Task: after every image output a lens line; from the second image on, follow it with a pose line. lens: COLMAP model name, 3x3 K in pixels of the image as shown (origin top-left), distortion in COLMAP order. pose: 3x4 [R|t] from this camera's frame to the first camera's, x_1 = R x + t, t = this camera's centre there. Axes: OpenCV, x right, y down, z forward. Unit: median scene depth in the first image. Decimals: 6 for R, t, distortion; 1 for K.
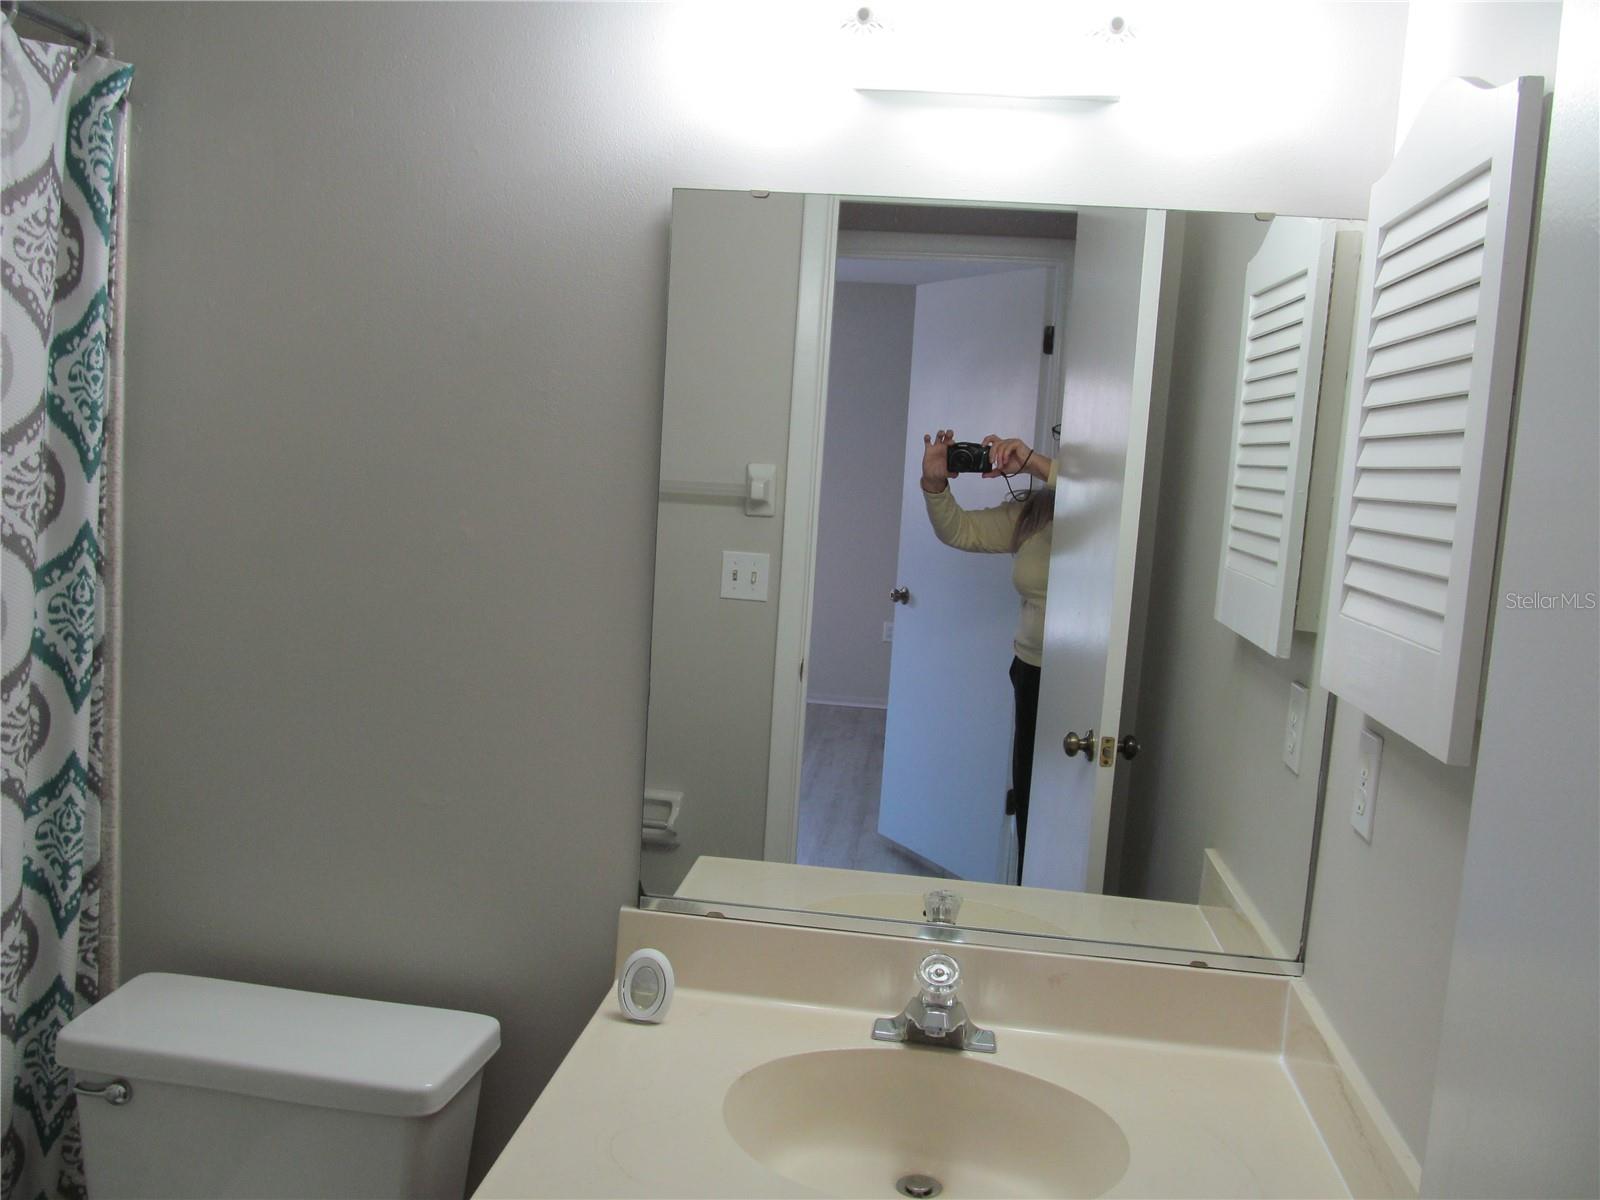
lens RADIAL K [[1333.4, 0, 796.2], [0, 1333.4, 590.9], [0, 0, 1]] dist [-0.052552, 0.019358]
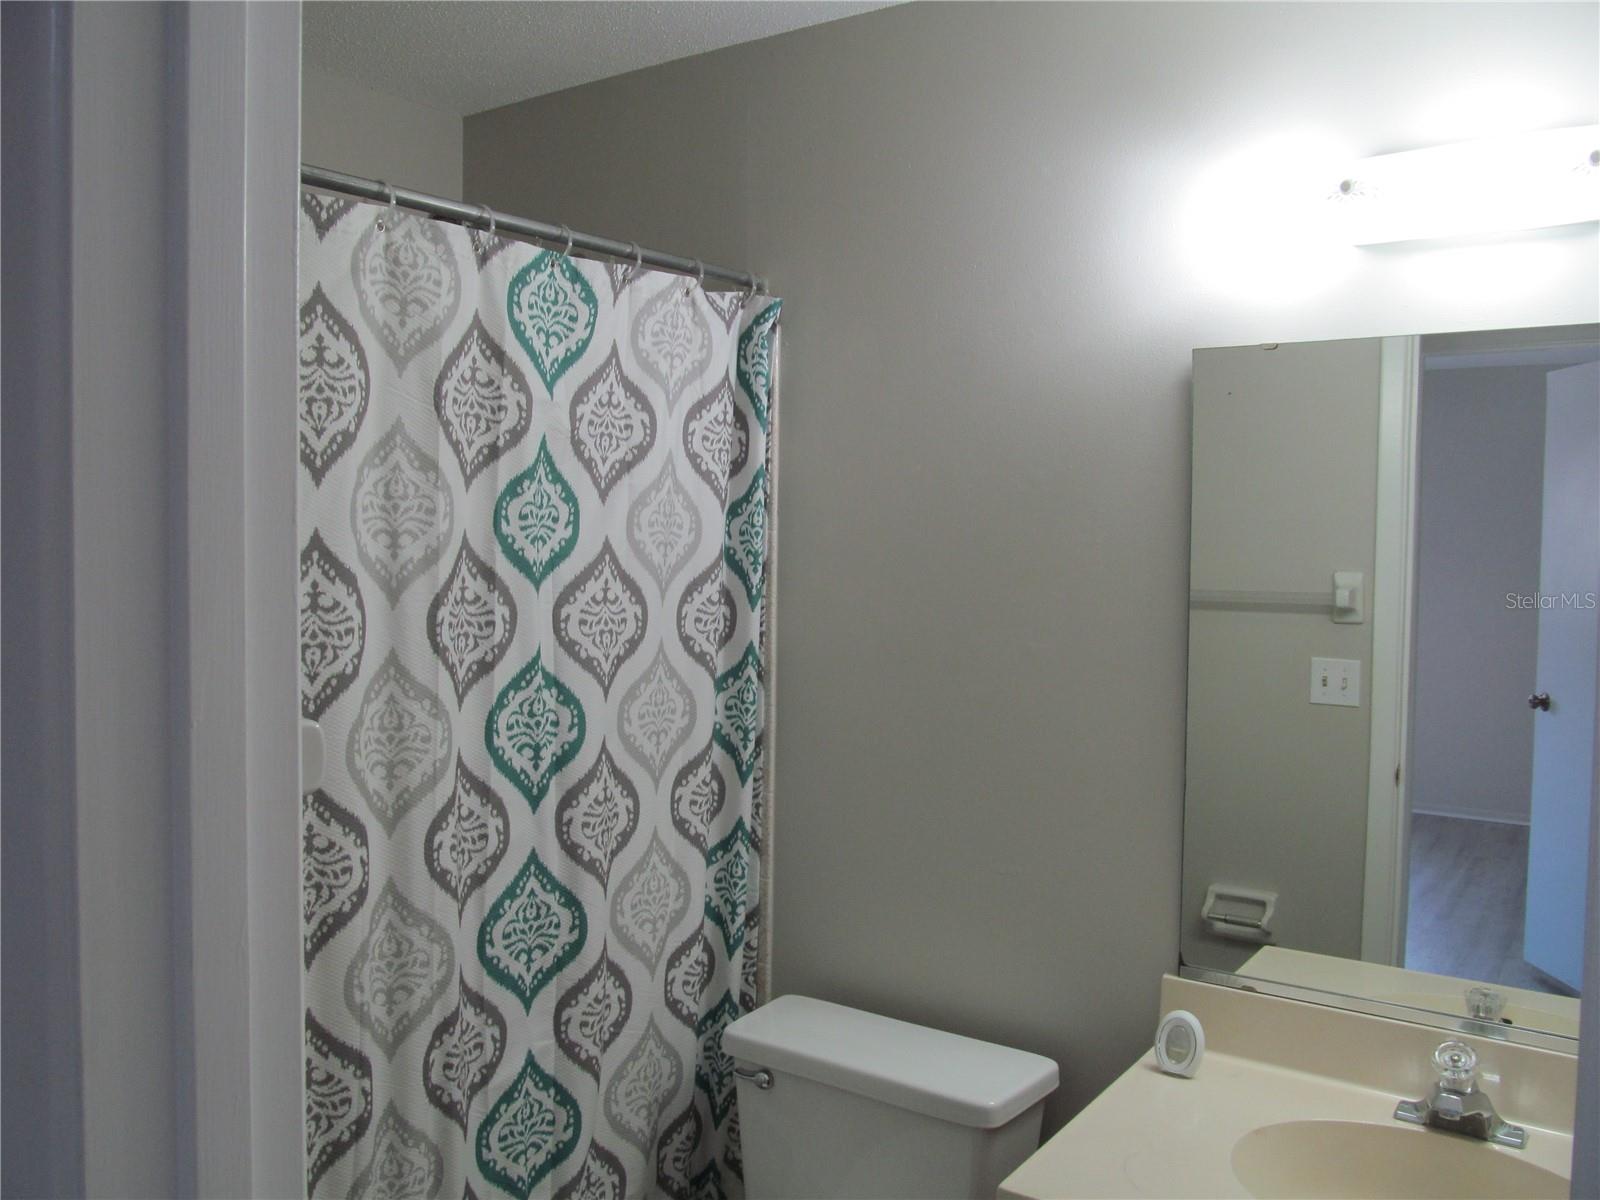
lens RADIAL K [[1333.4, 0, 796.2], [0, 1333.4, 590.9], [0, 0, 1]] dist [-0.052552, 0.019358]
pose [[0.886234, -0.031693, -0.462152, 0.121048], [-0.005186, 0.996915, -0.078311, 0.001410], [0.463208, 0.071799, 0.883336, -0.165405]]
